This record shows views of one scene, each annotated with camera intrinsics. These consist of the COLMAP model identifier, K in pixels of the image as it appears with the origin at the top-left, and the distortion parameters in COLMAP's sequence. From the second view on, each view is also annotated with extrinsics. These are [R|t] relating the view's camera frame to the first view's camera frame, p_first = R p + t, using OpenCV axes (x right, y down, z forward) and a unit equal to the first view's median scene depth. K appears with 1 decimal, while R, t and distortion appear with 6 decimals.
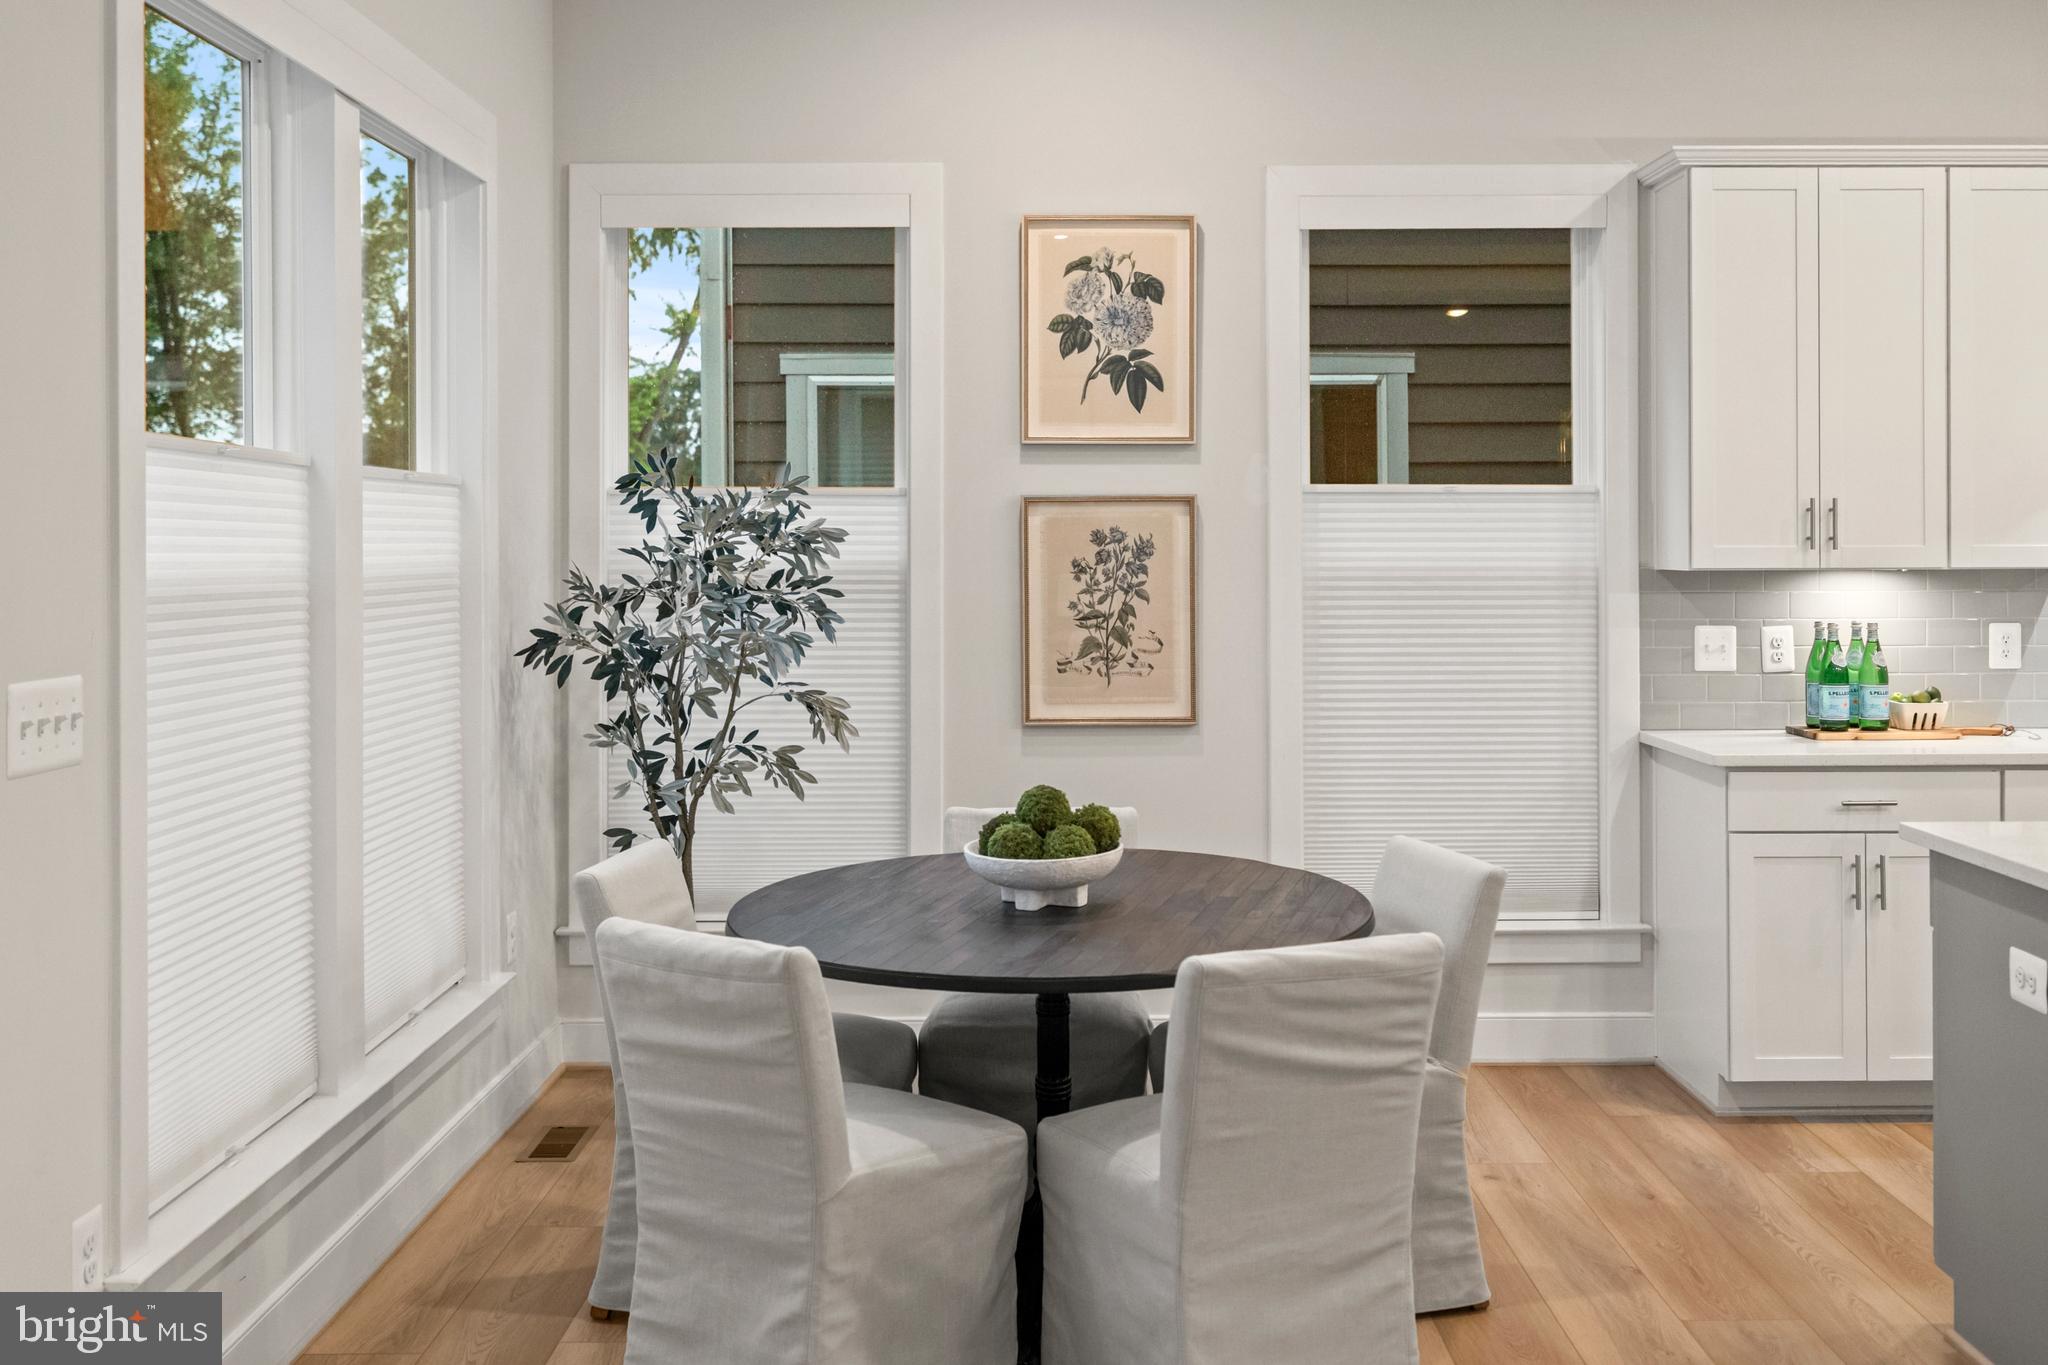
lens RADIAL K [[2019.9, 0, 1075.0], [0, 2019.9, 540.5], [0, 0, 1]] dist [0.005755, 0.000000]
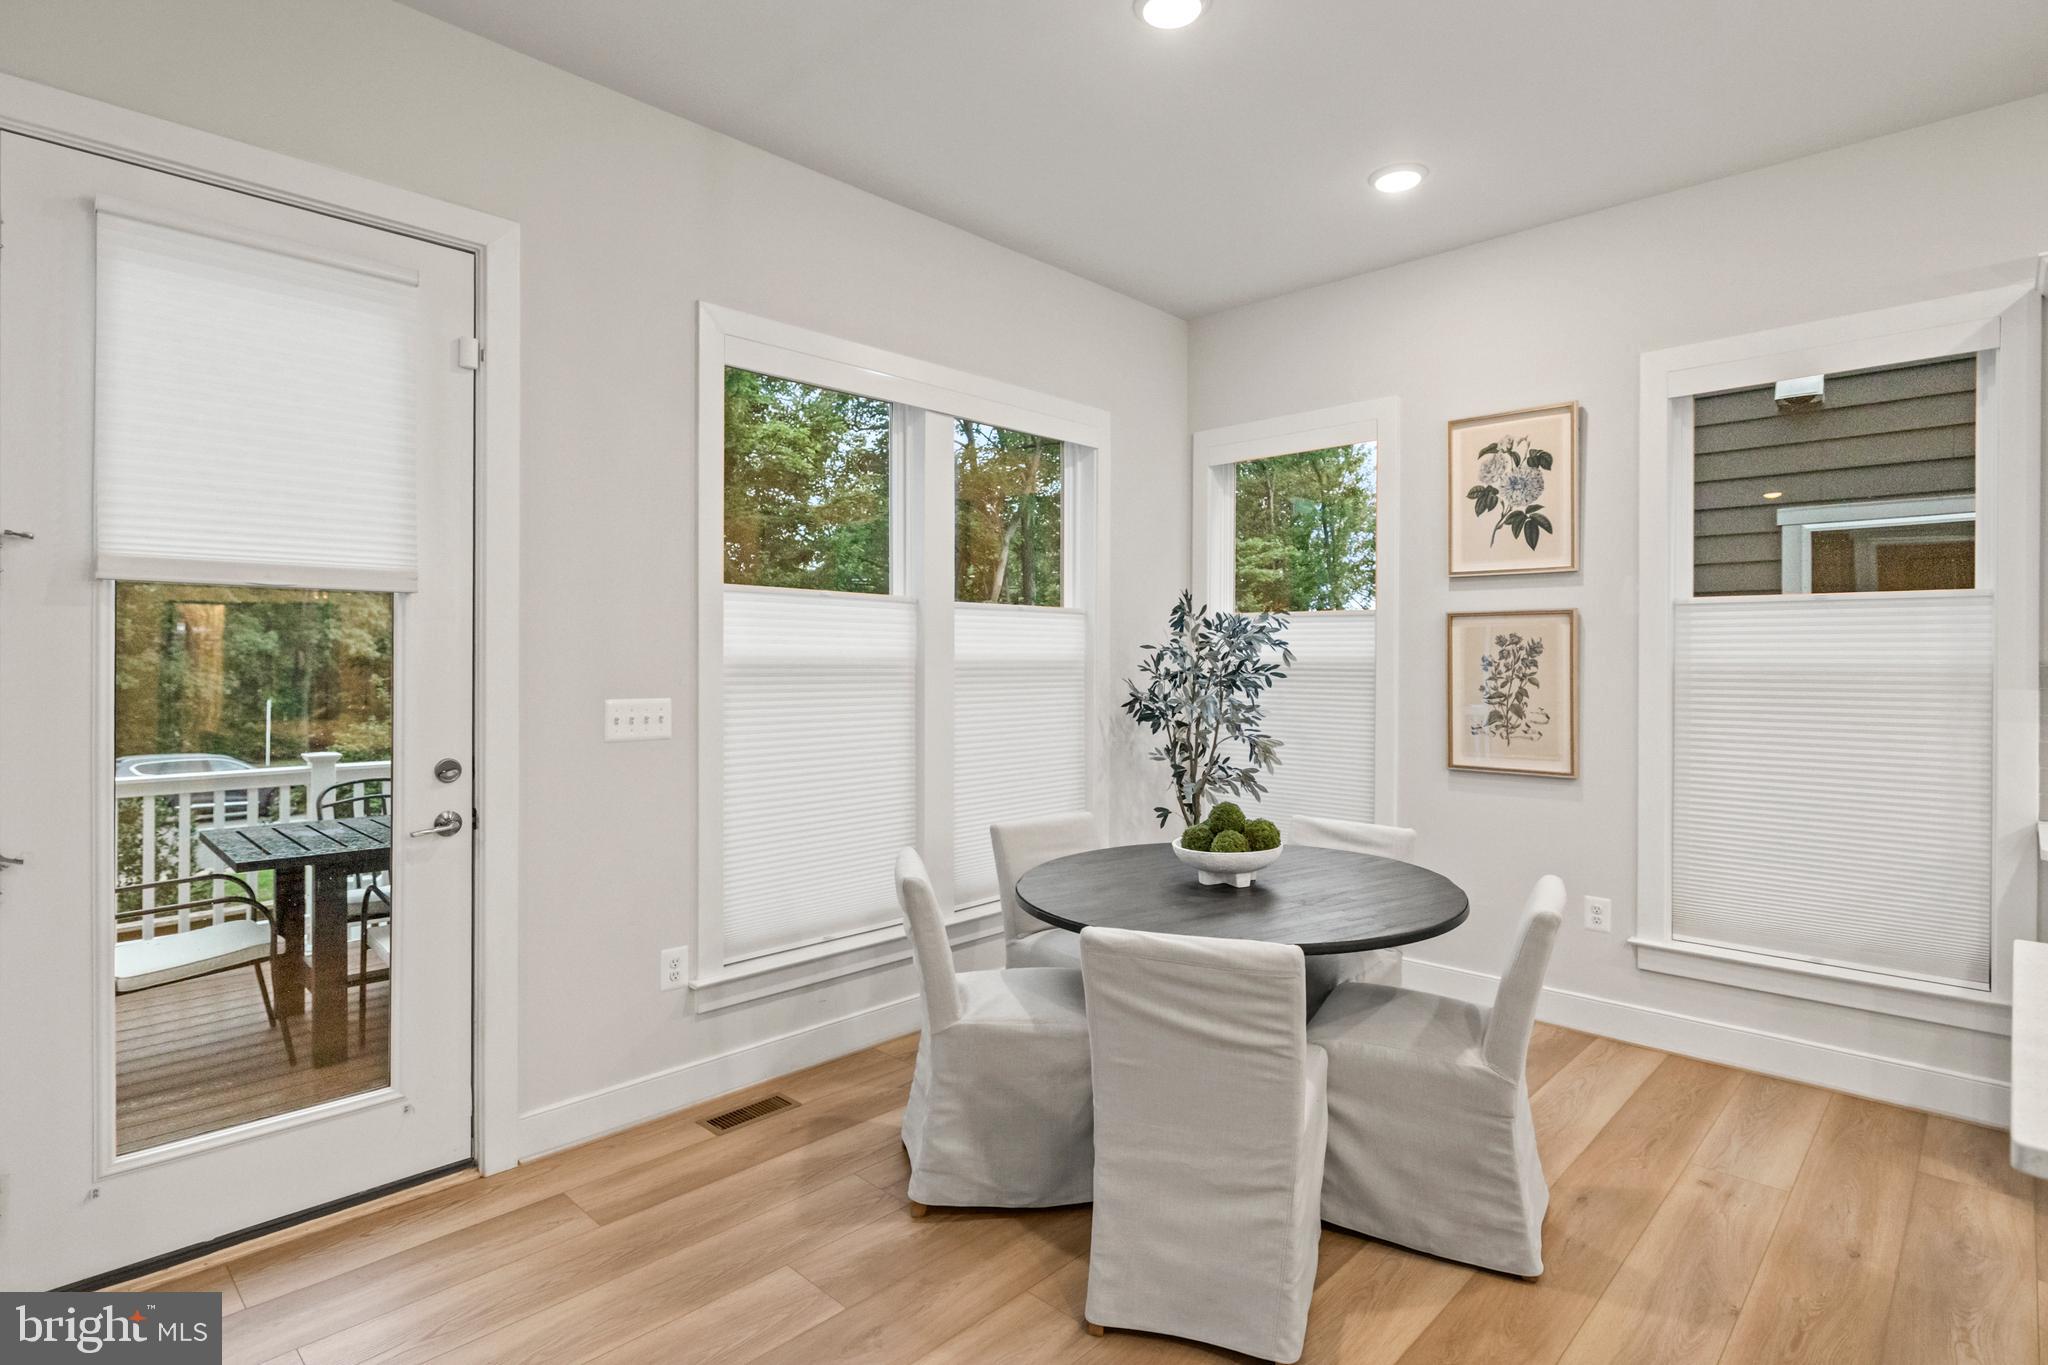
lens RADIAL K [[1028.4, 0, 1009.1], [0, 1028.4, 665.6], [0, 0, 1]] dist [-0.009423, 0.004288]
pose [[0.707302, 0.008638, -0.706859, 0.276324], [-0.003688, 0.999957, 0.008529, 0.011075], [0.706902, -0.003425, 0.707303, 0.247014]]
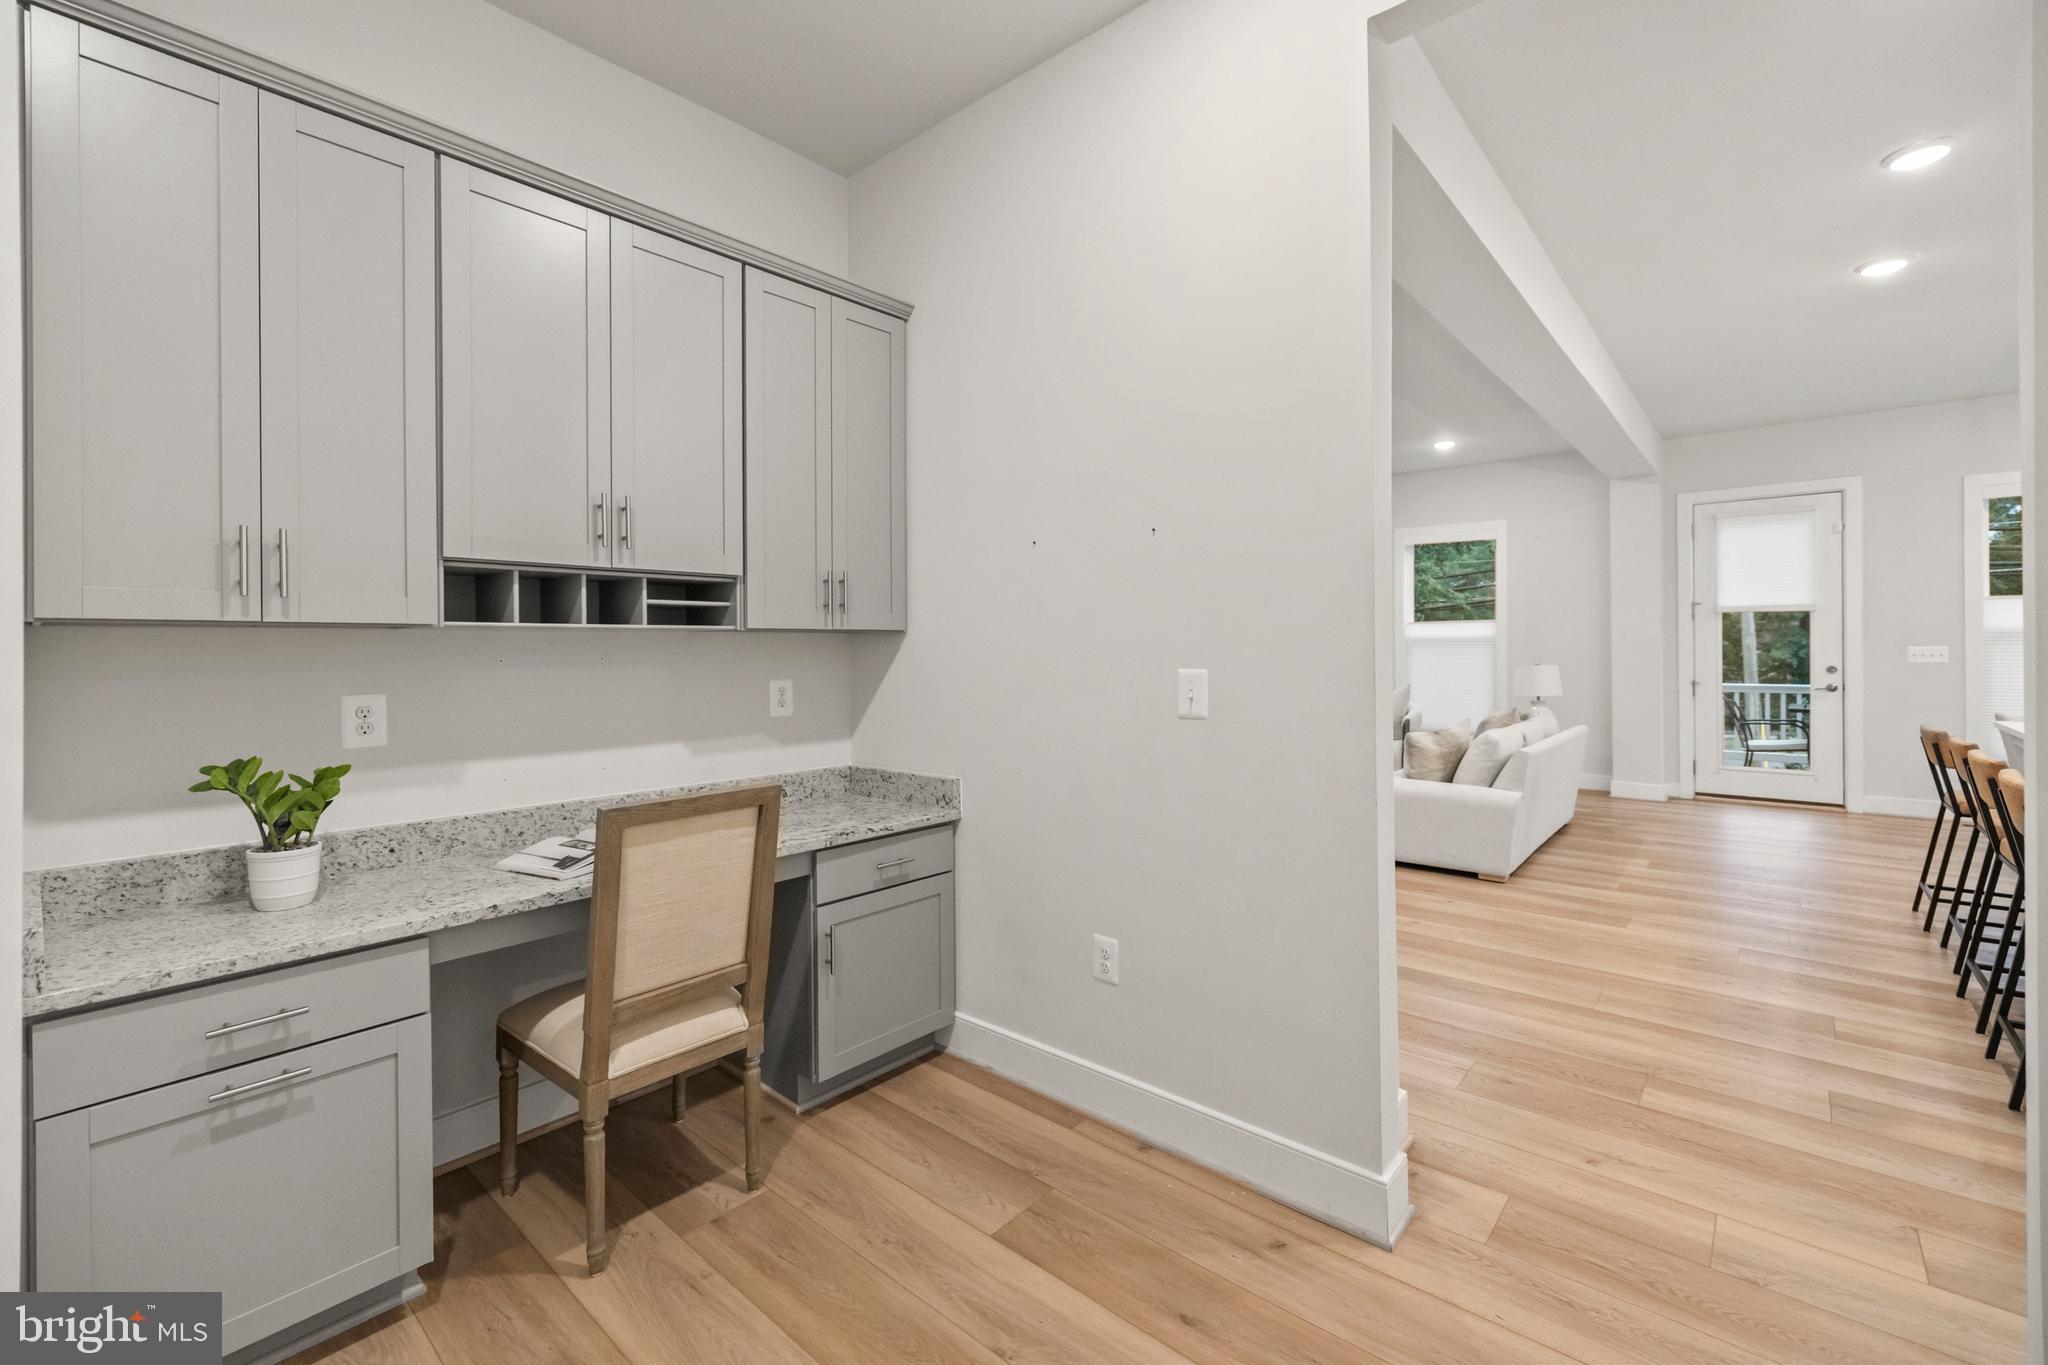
lens RADIAL K [[870.9, 0, 1024.5], [0, 870.9, 644.0], [0, 0, 1]] dist [0.003658, -0.000059]
pose [[-0.668151, 0.005243, -0.744008, 1.406729], [0.010745, 0.999939, -0.002603, 0.020811], [0.743949, -0.009734, -0.668166, 0.378469]]
